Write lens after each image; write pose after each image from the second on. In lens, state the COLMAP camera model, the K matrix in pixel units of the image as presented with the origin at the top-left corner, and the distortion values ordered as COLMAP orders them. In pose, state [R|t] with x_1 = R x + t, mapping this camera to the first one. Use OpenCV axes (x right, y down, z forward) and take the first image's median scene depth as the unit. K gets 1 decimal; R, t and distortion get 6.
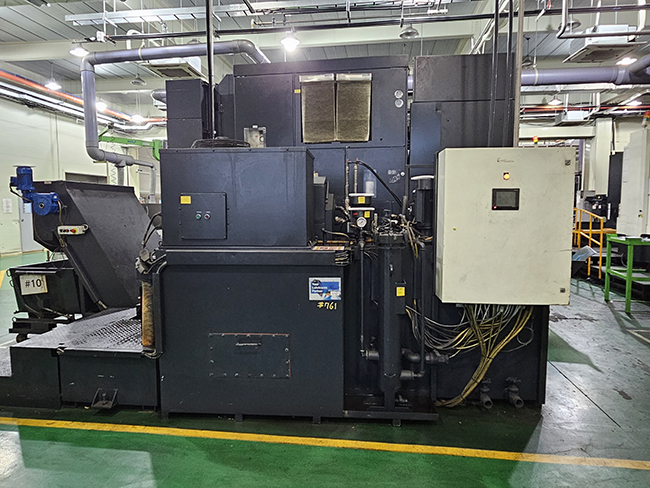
lens RADIAL K [[433.8, 0, 324.9], [0, 433.8, 244.3], [0, 0, 1]] dist [-0.004073, -0.001321]
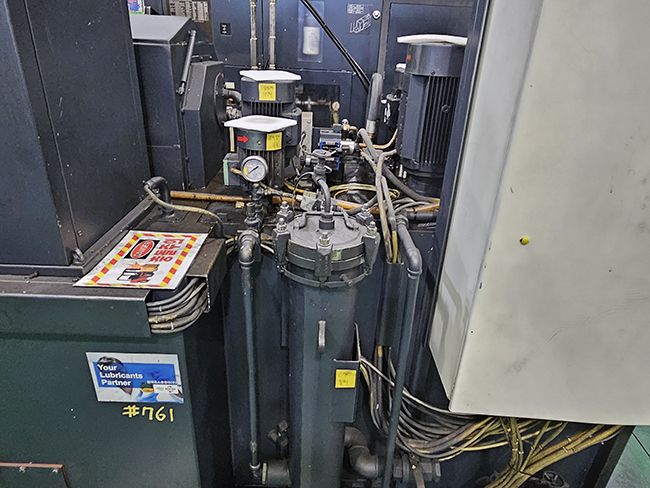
lens RADIAL K [[433.8, 0, 325.4], [0, 433.8, 244.2], [0, 0, 1]] dist [-0.004073, -0.001321]
pose [[0.995950, 0.010289, 0.089316, 0.129915], [-0.040696, 0.937424, 0.345804, -0.139602], [-0.080169, -0.348038, 0.934046, 0.732478]]
